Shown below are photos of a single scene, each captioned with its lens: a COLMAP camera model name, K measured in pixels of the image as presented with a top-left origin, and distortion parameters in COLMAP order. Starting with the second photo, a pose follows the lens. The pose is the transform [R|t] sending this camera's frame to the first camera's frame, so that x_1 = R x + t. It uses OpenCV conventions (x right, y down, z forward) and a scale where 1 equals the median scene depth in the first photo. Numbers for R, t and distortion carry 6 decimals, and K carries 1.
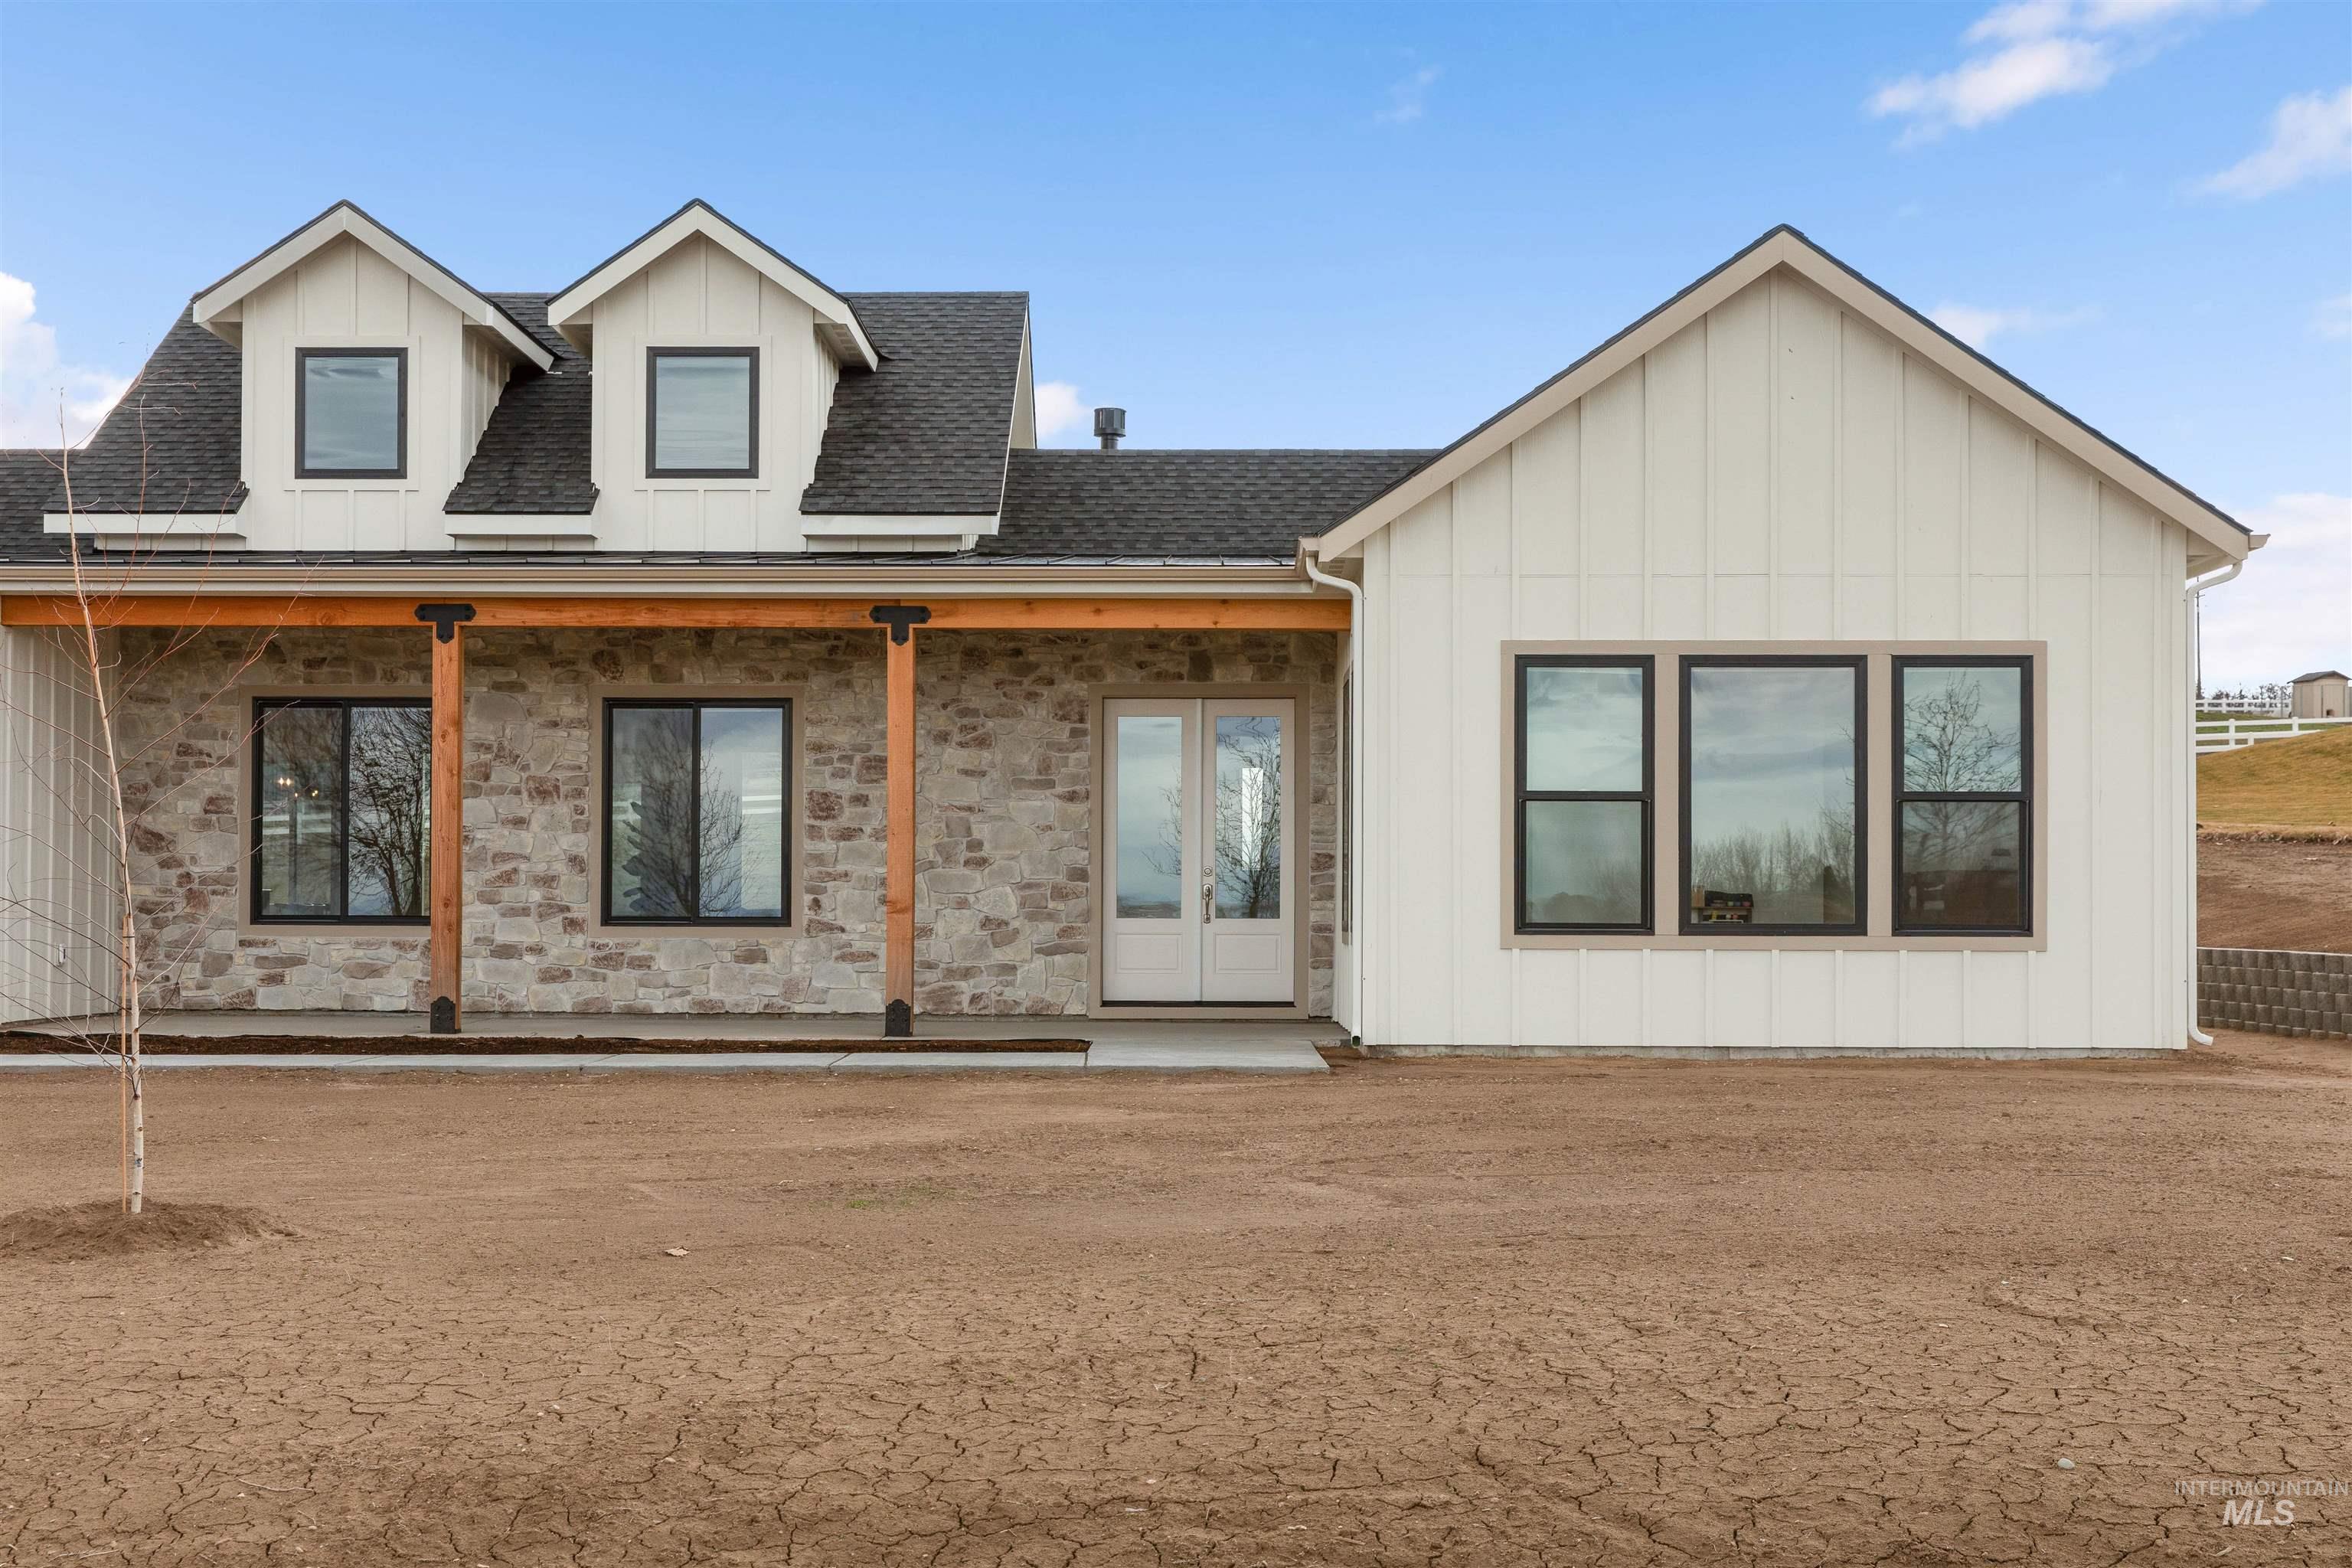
lens RADIAL K [[3094.4, 0, 1087.2], [0, 3094.4, 859.2], [0, 0, 1]] dist [0.047350, 0.000000]
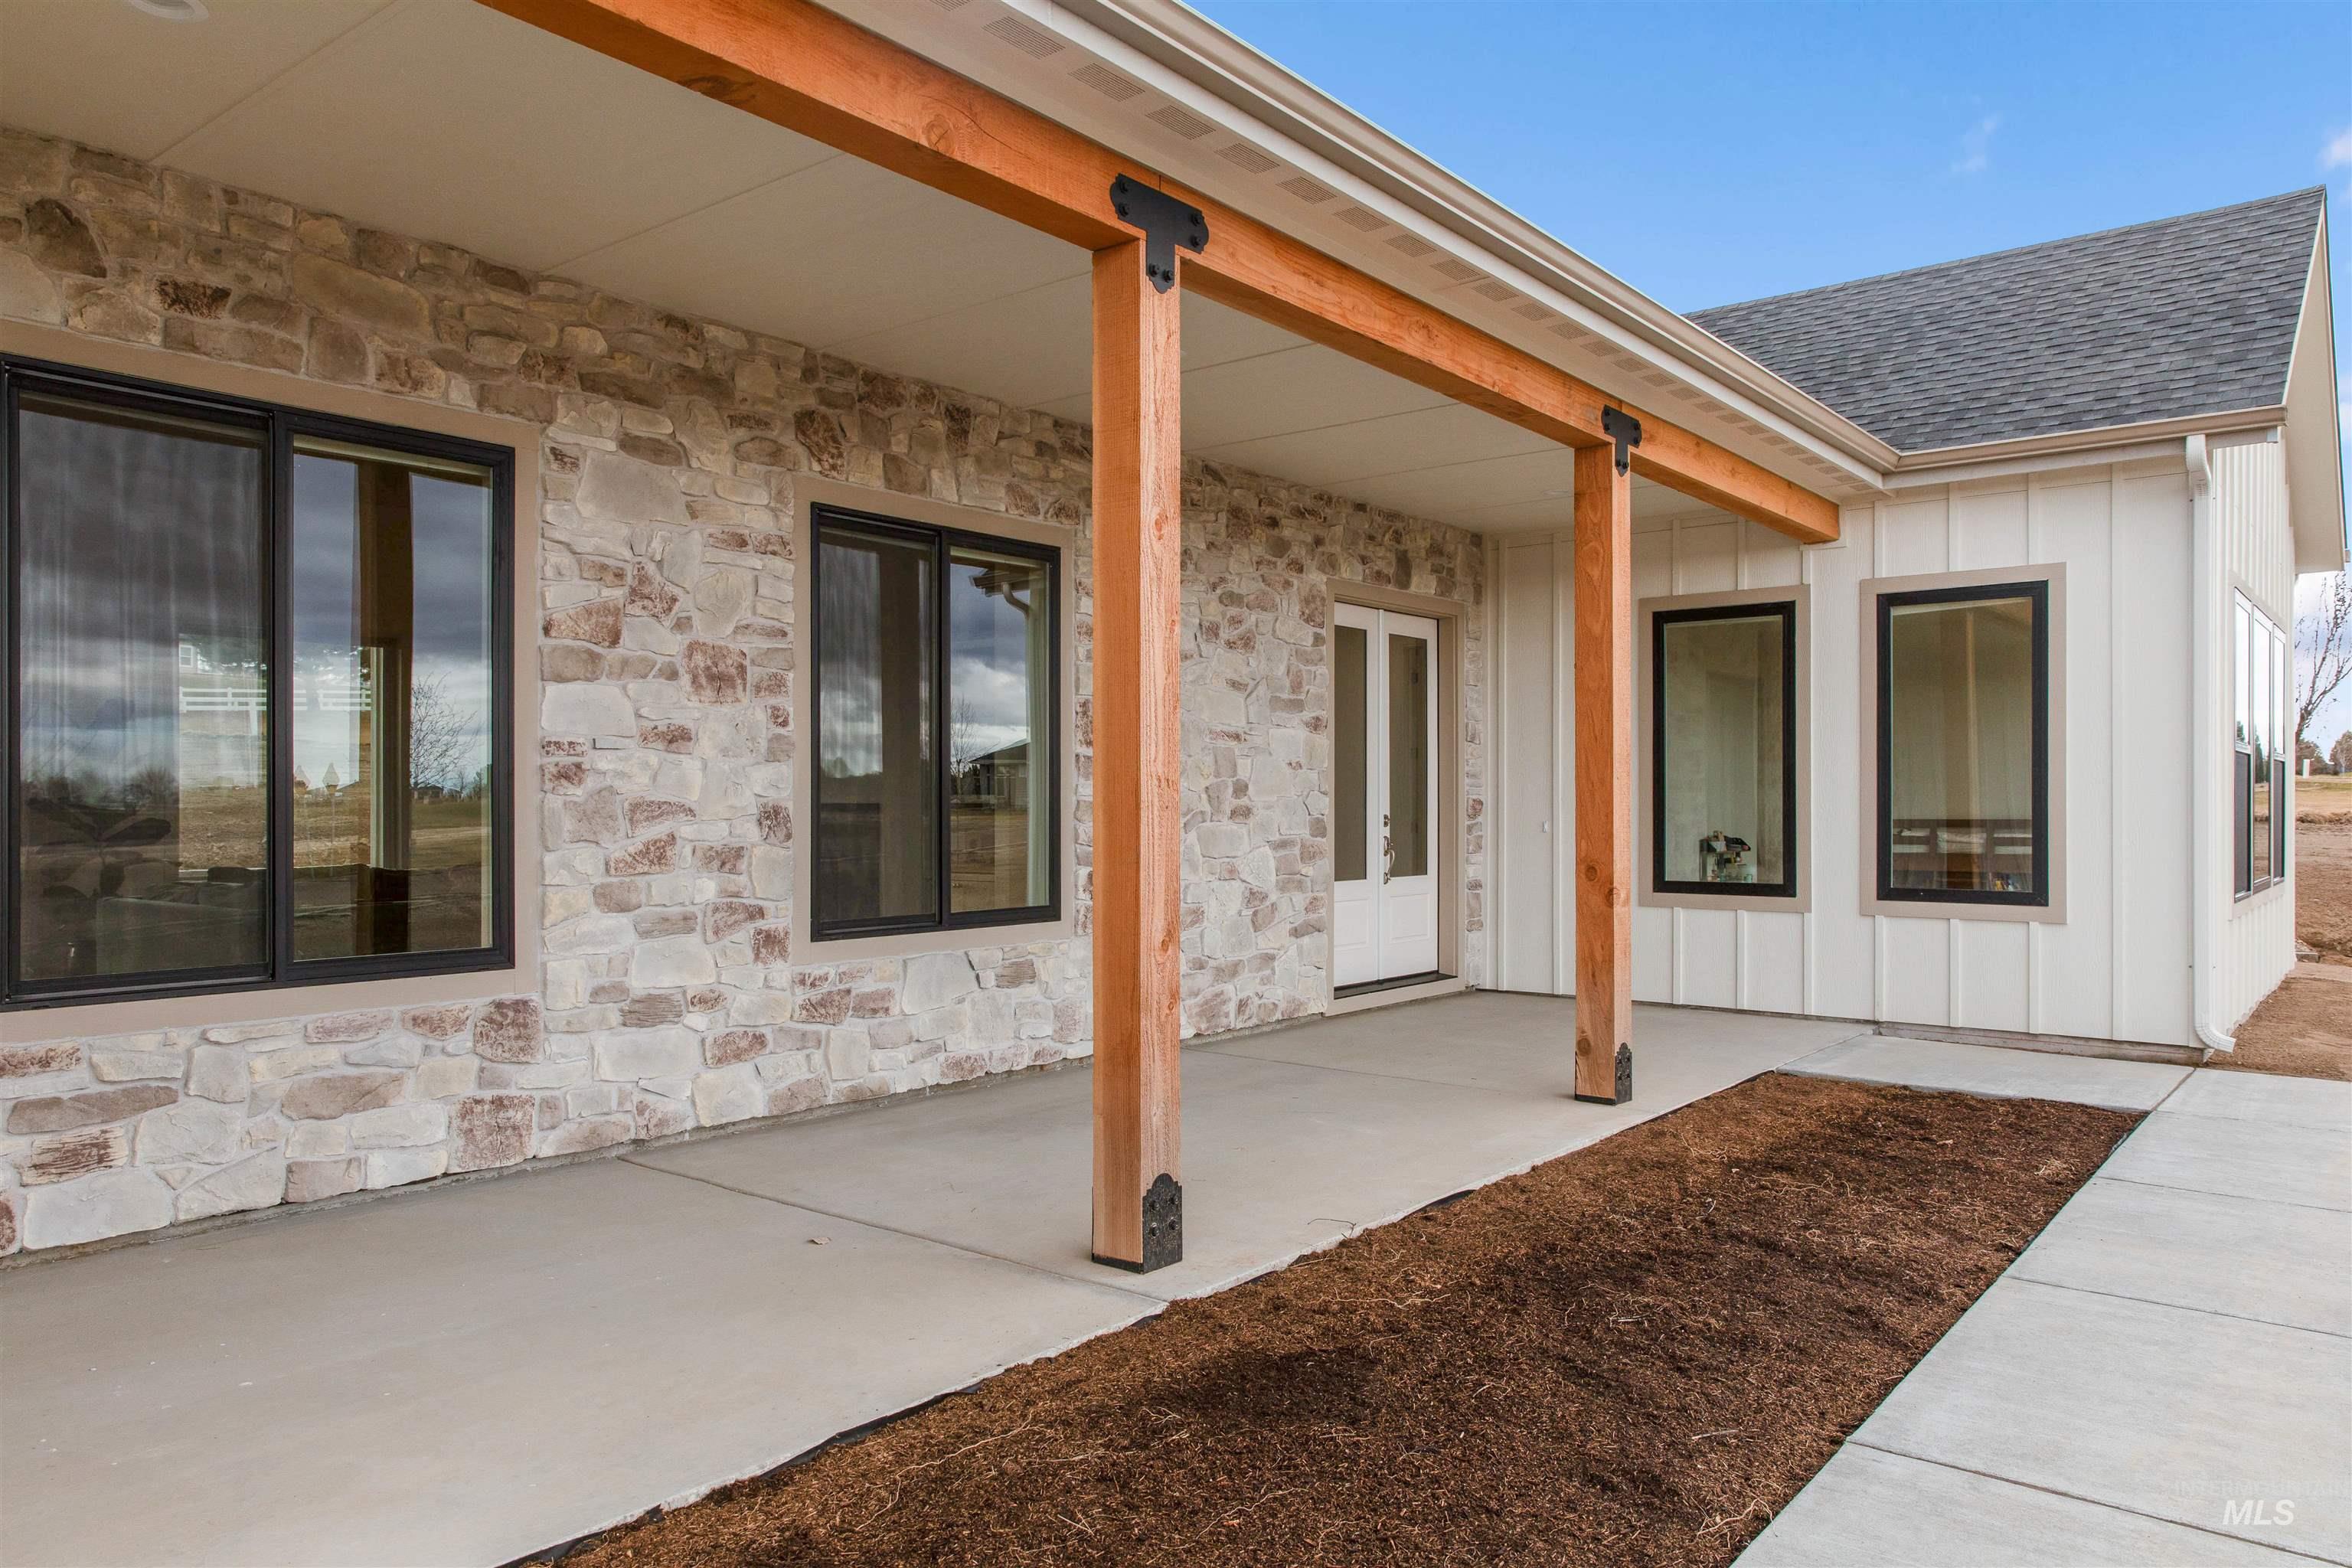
lens RADIAL K [[1609.9, 0, 1175.4], [0, 1609.9, 803.0], [0, 0, 1]] dist [0.020736, -0.008228]
pose [[0.587898, -0.004713, 0.808922, -0.340641], [-0.007850, 0.999903, 0.011530, -0.005339], [-0.808897, -0.013129, 0.587803, 0.794415]]
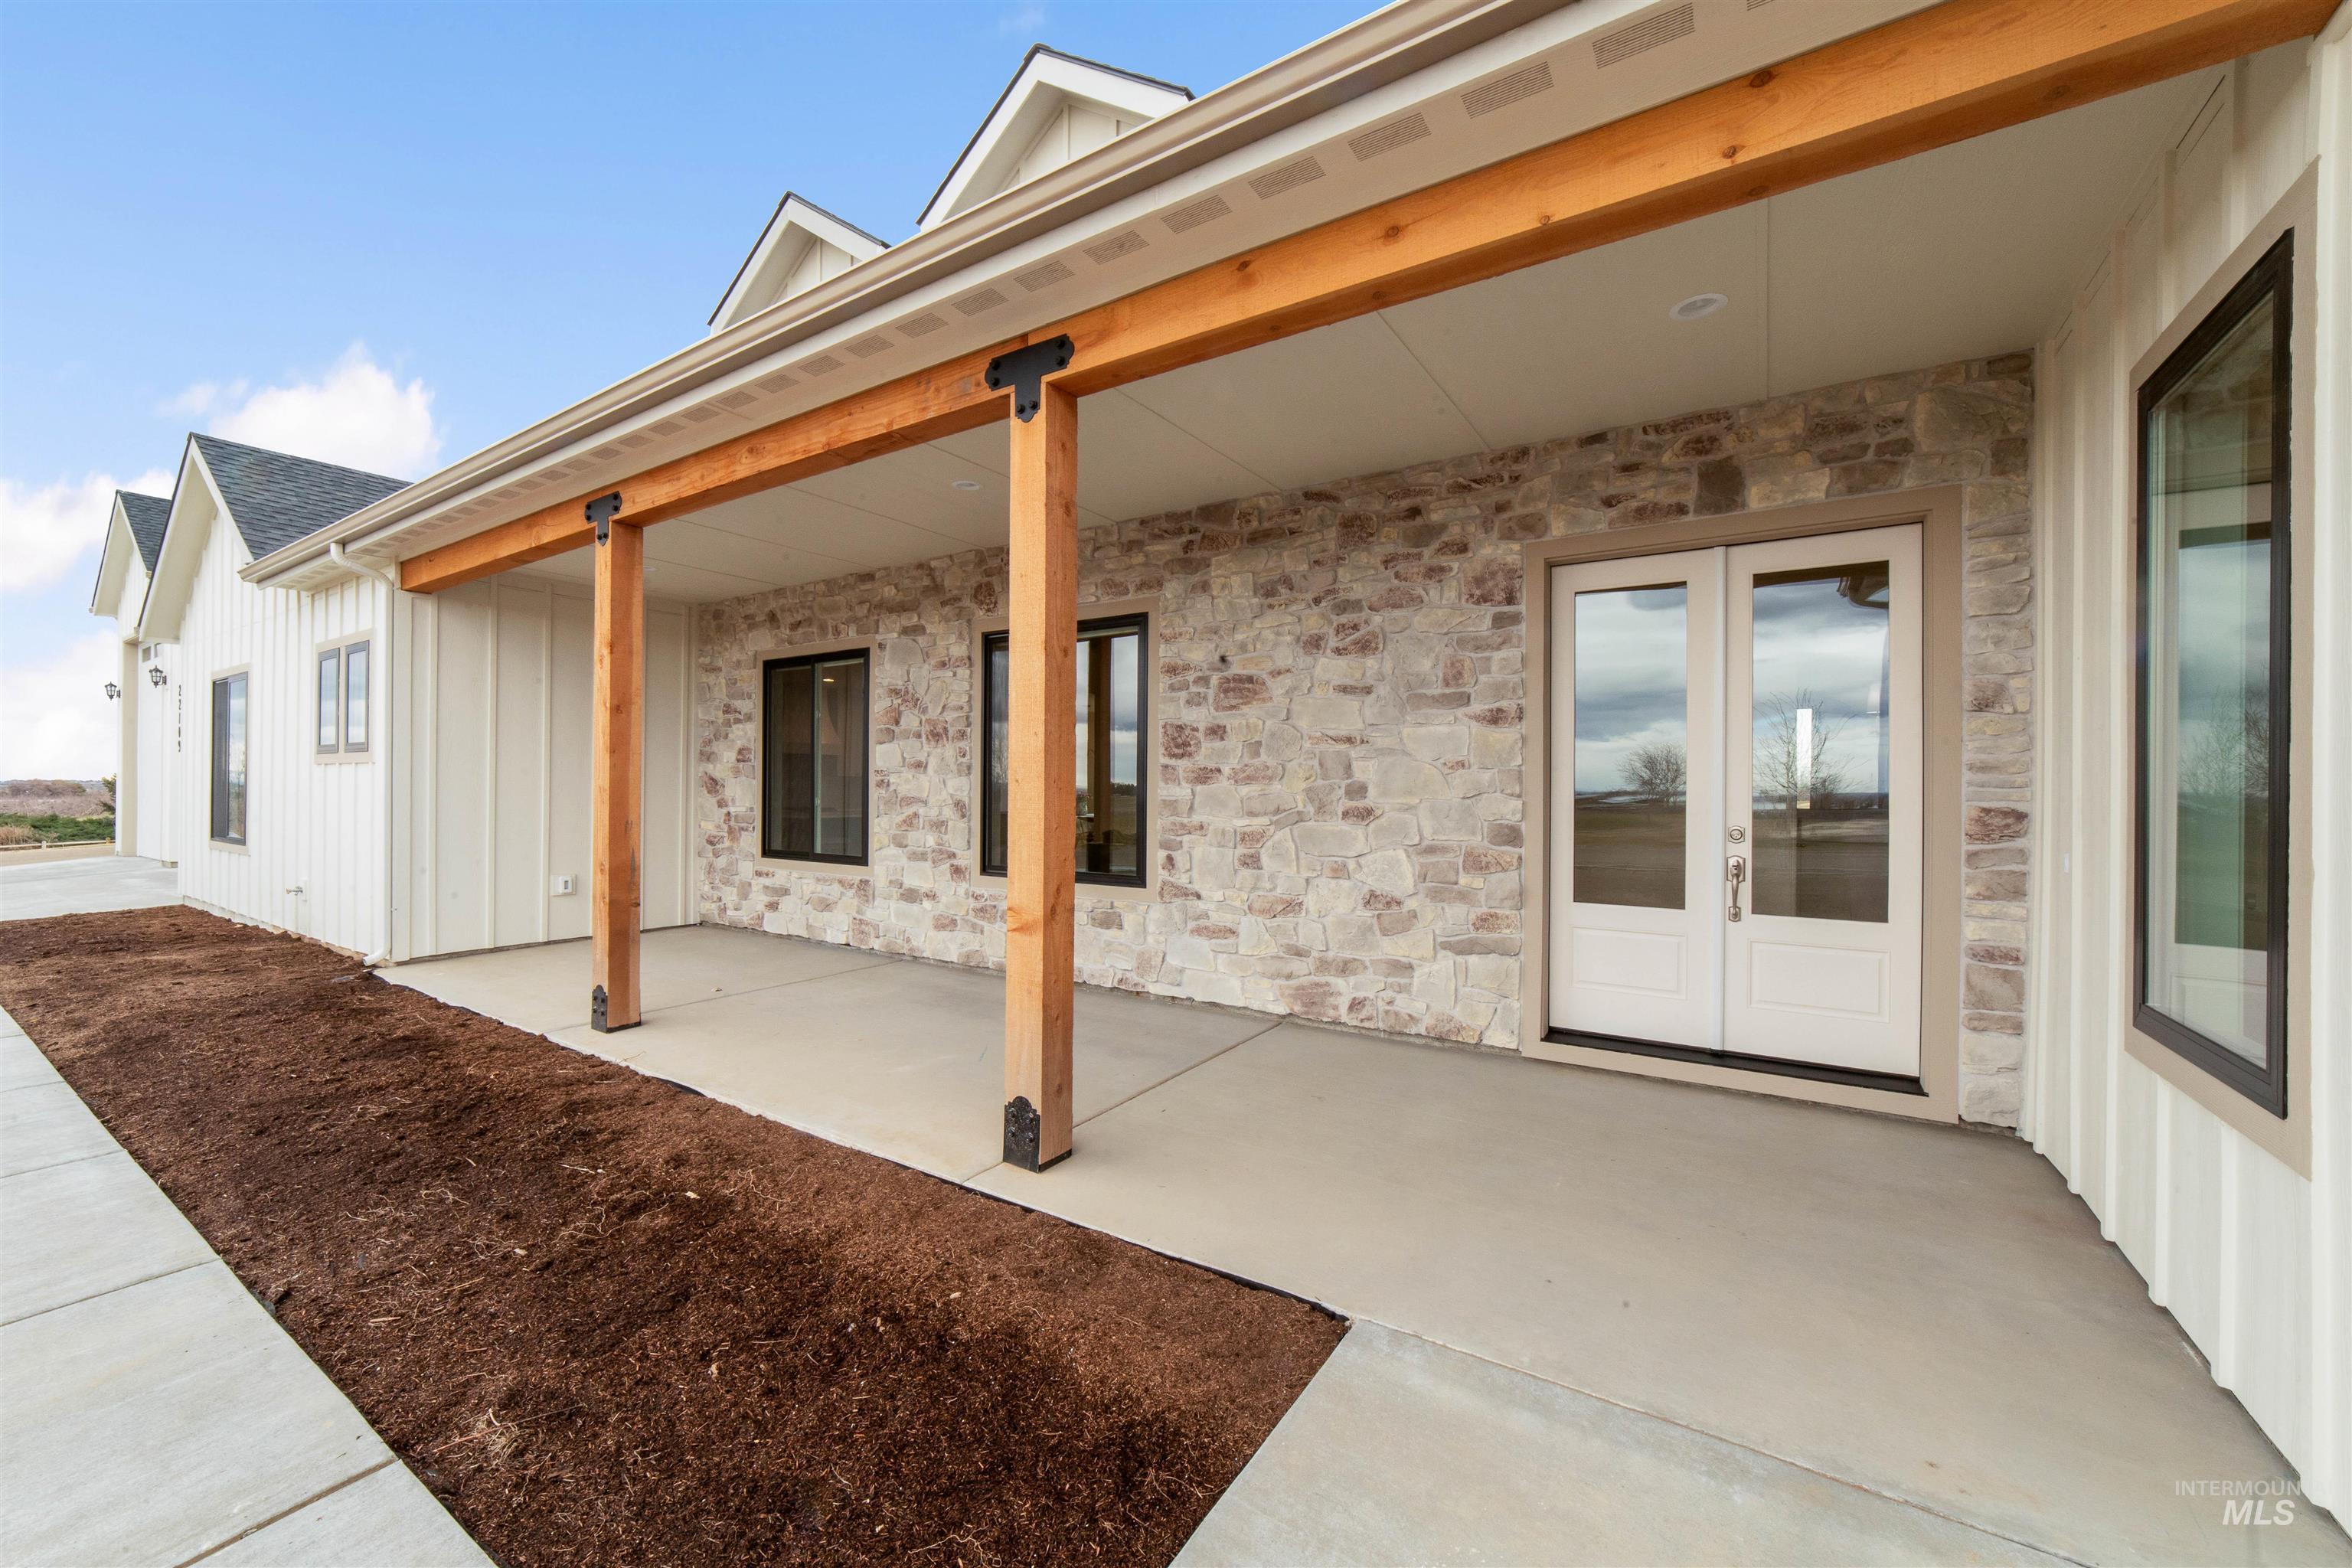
lens RADIAL K [[920.1, 0, 1163.4], [0, 920.1, 785.4], [0, 0, 1]] dist [-0.013720, 0.001619]
pose [[0.853737, -0.000968, -0.520704, 0.036437], [0.005177, 0.999965, 0.006629, -0.007324], [0.520679, -0.008355, 0.853712, 0.792780]]
